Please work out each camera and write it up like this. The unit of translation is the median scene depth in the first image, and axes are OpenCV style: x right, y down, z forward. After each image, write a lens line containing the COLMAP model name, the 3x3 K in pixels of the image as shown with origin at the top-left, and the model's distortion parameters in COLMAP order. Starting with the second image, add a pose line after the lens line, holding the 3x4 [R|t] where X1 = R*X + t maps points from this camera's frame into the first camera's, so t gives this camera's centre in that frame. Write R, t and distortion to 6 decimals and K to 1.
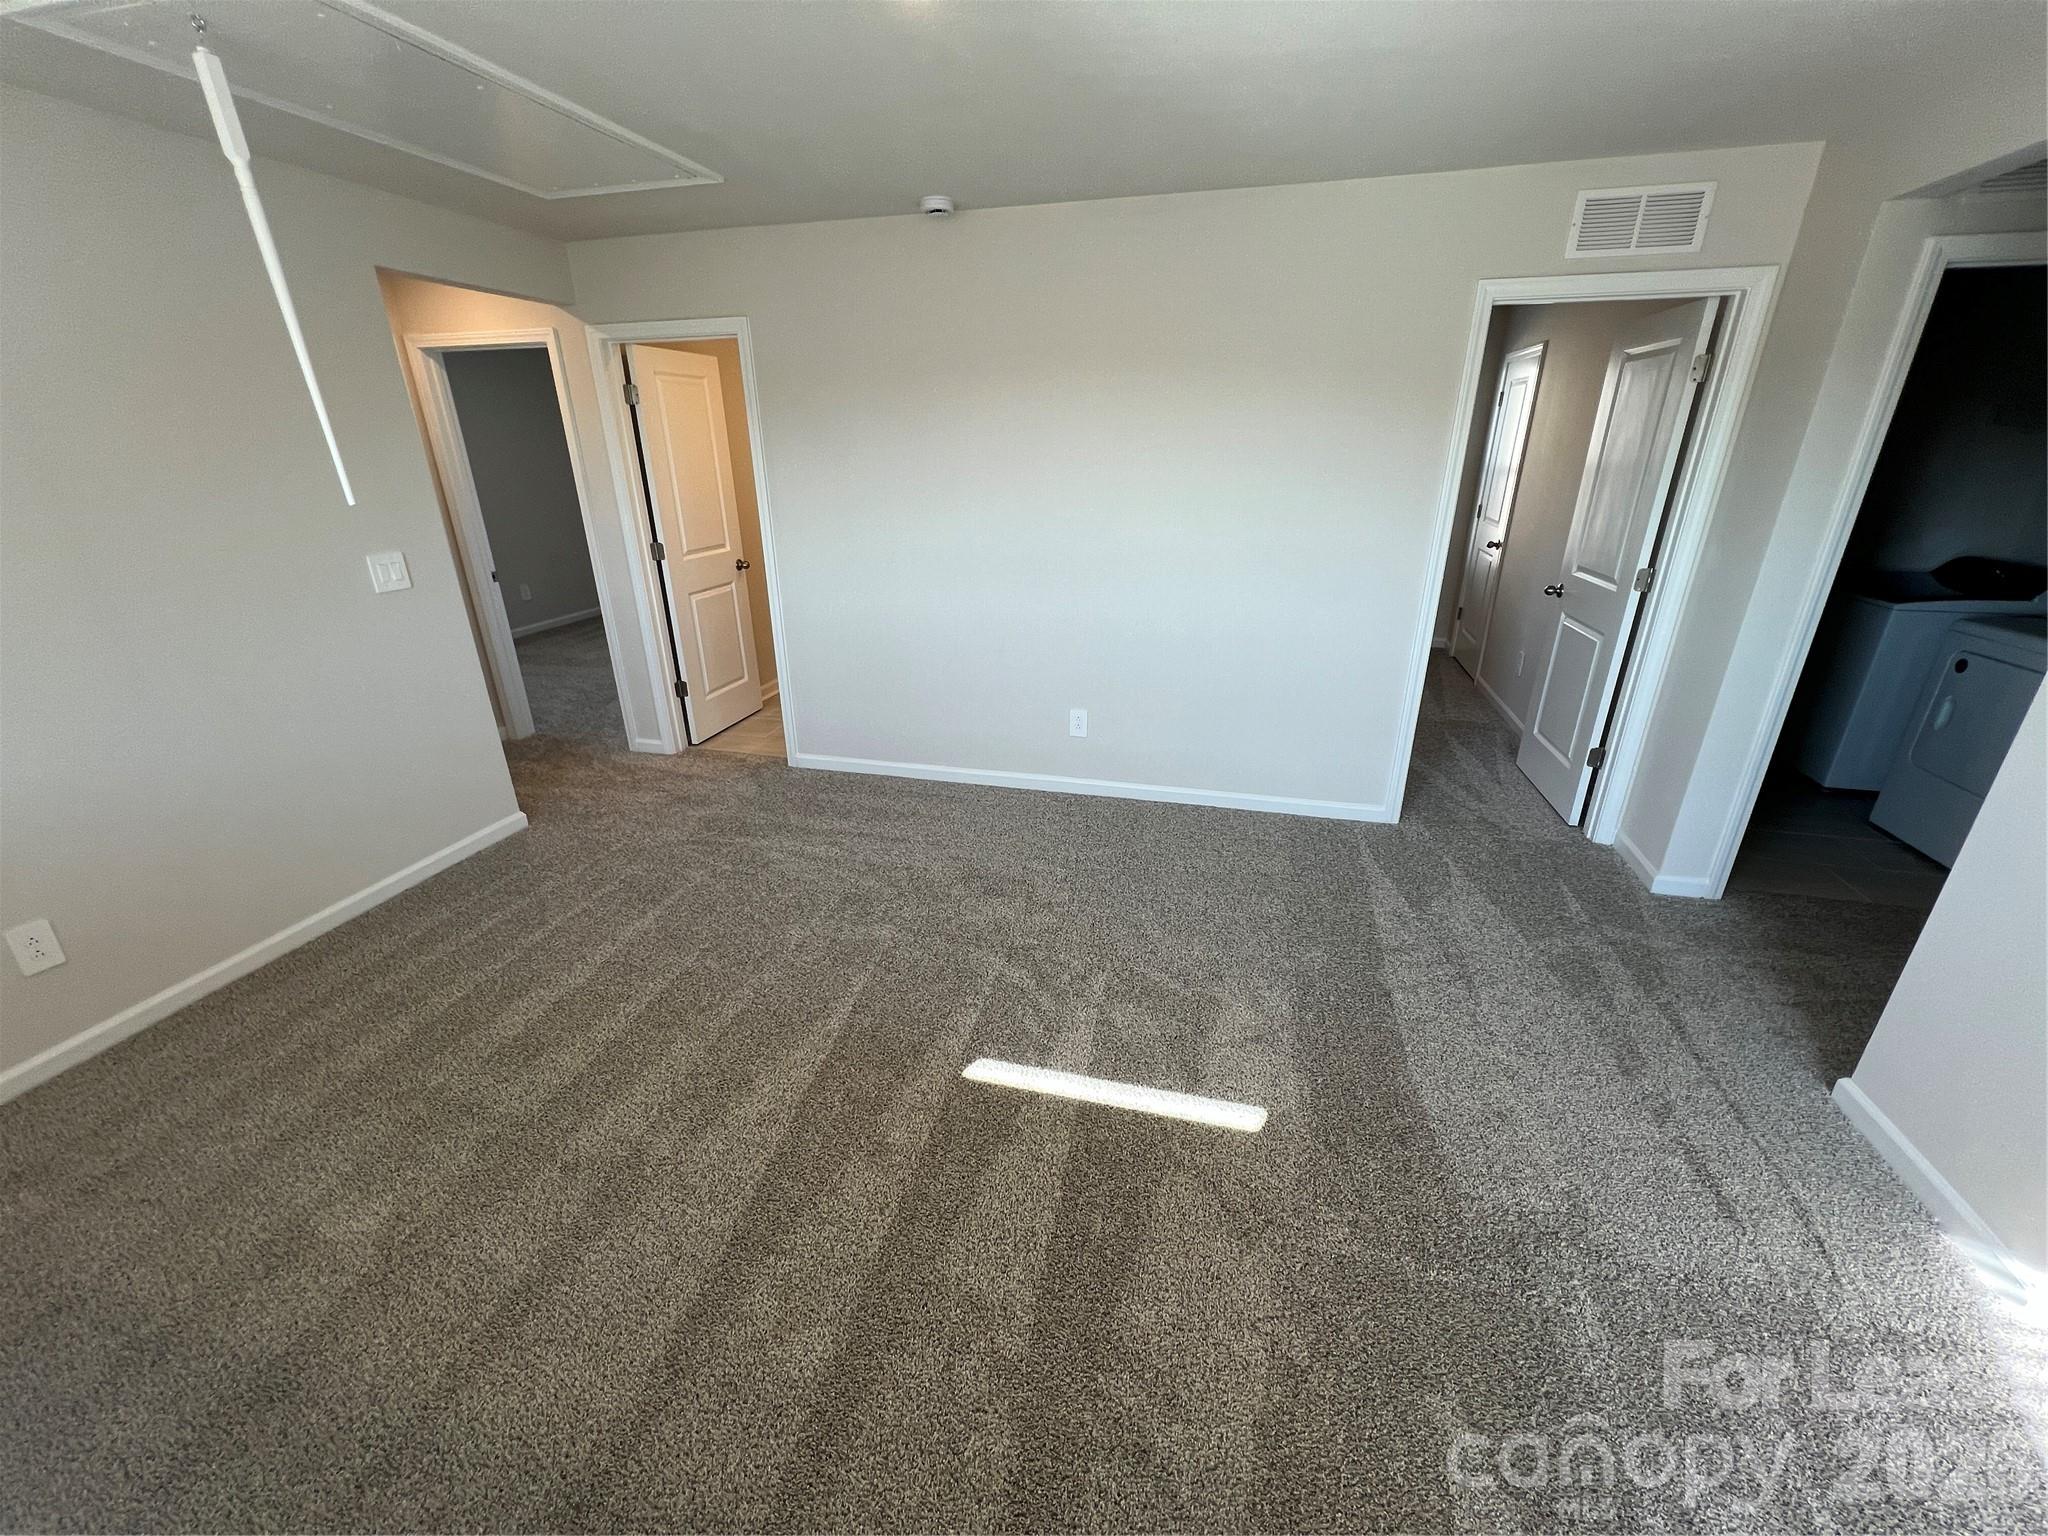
lens RADIAL K [[818.8, 0, 1023.9], [0, 818.8, 770.5], [0, 0, 1]] dist [-0.002334, 0.000723]
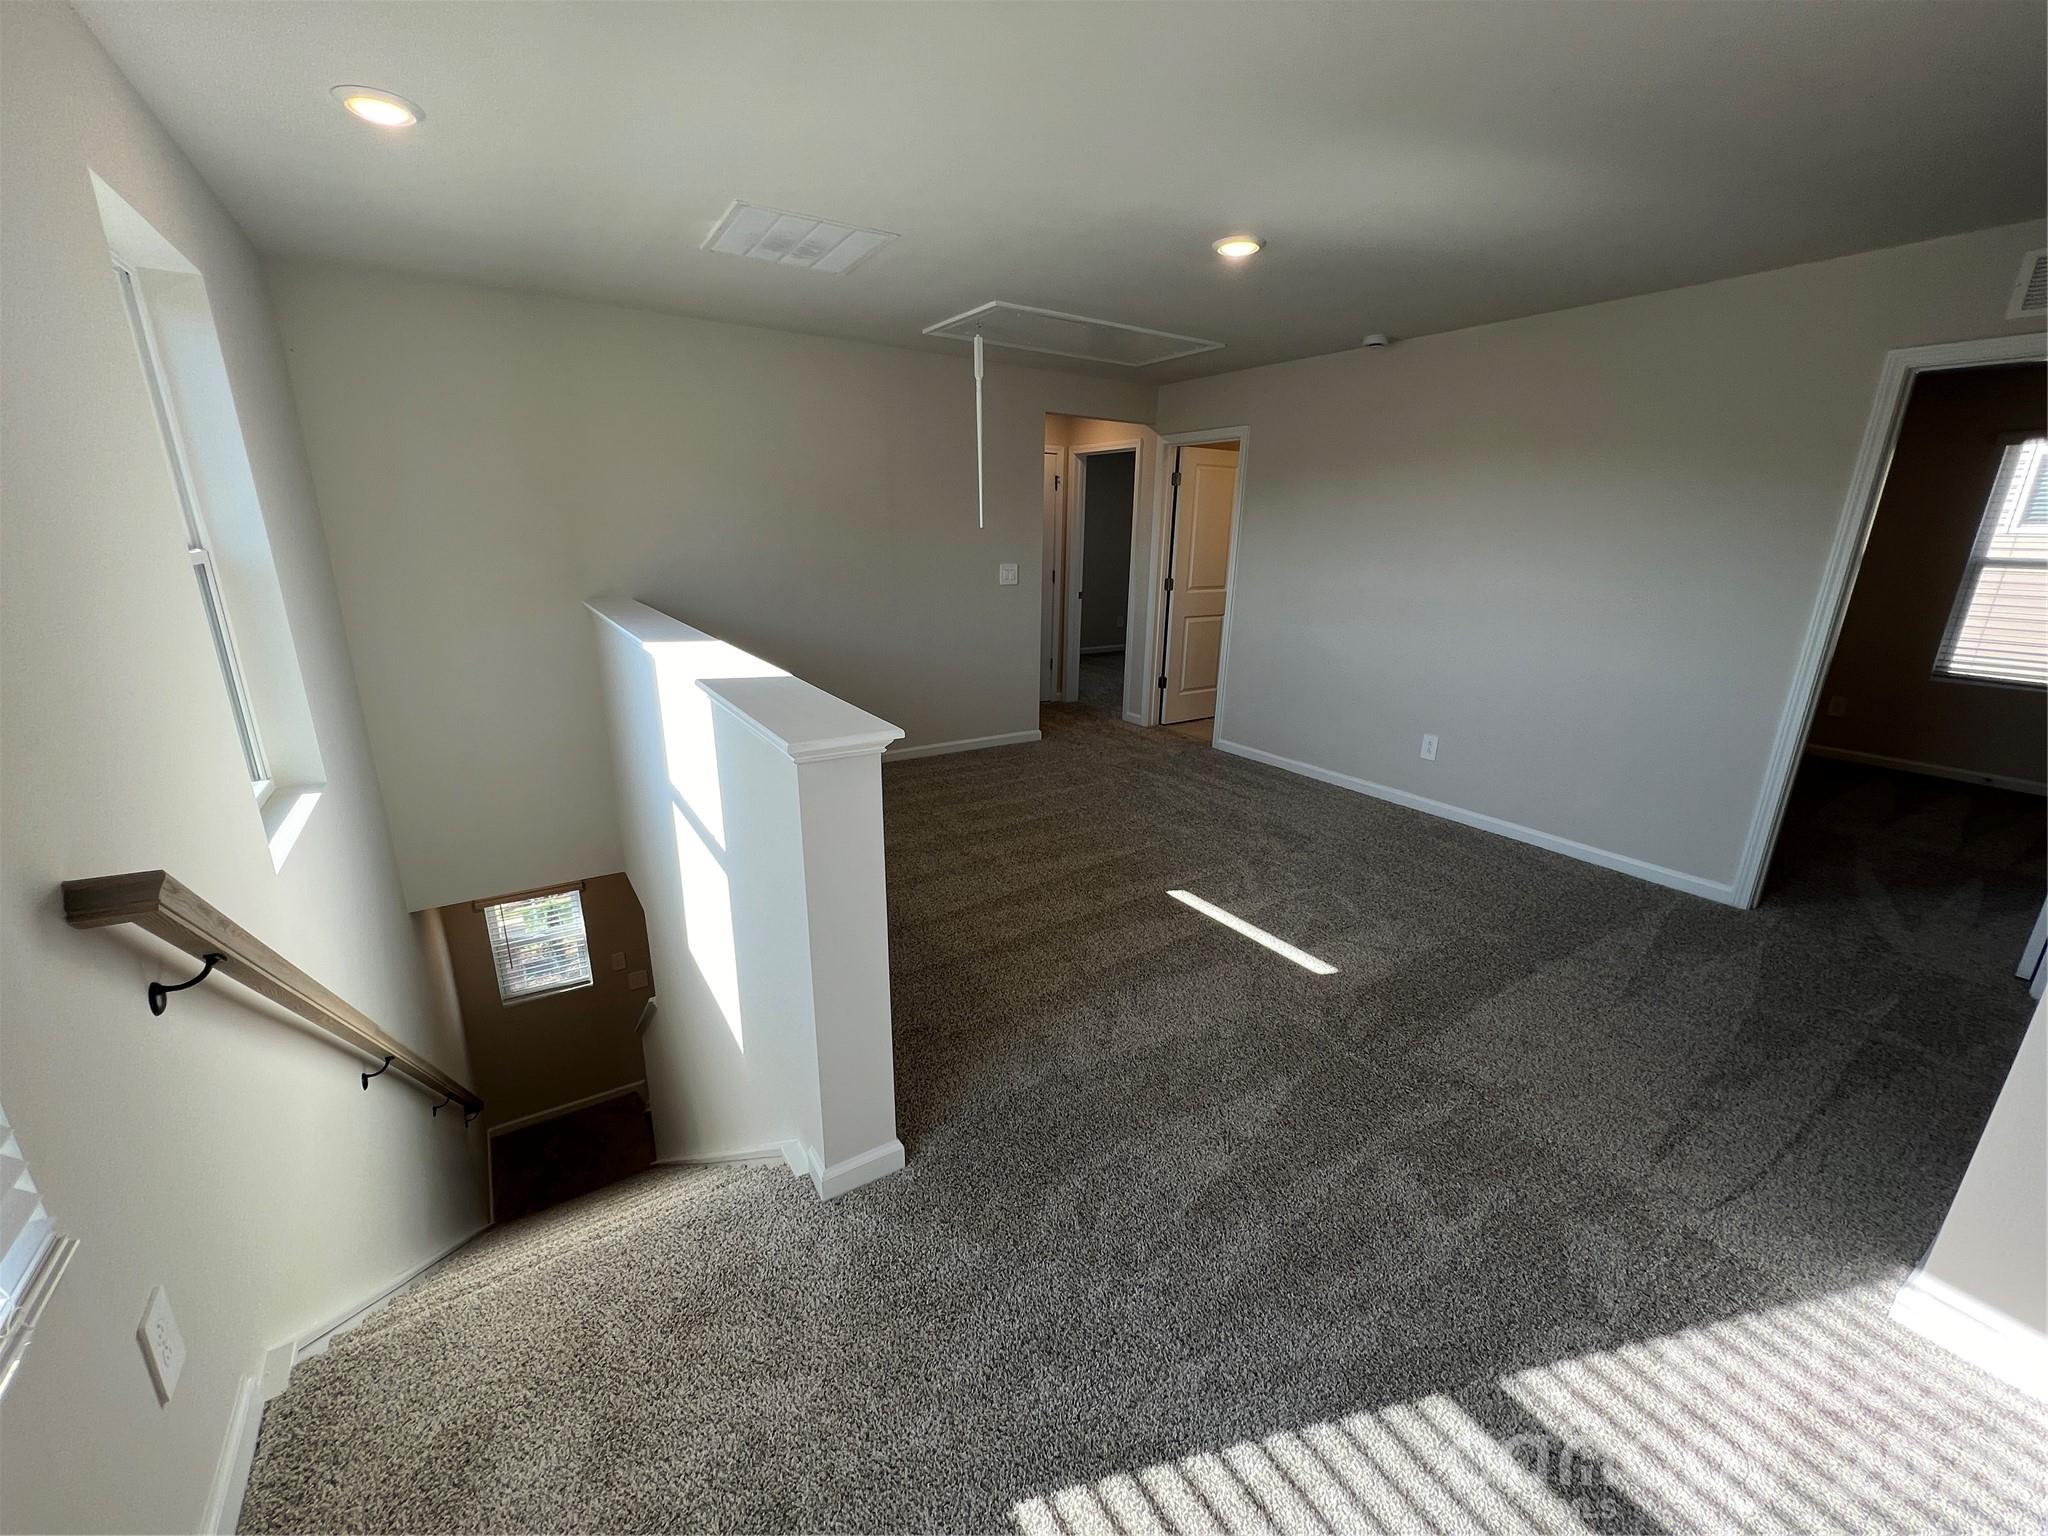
lens RADIAL K [[818.8, 0, 1020.2], [0, 818.8, 769.6], [0, 0, 1]] dist [-0.002334, 0.000723]
pose [[0.739896, 0.211199, -0.638709, 0.432105], [-0.273669, 0.961823, 0.001017, 0.145066], [0.614540, 0.174043, 0.769447, -0.264752]]
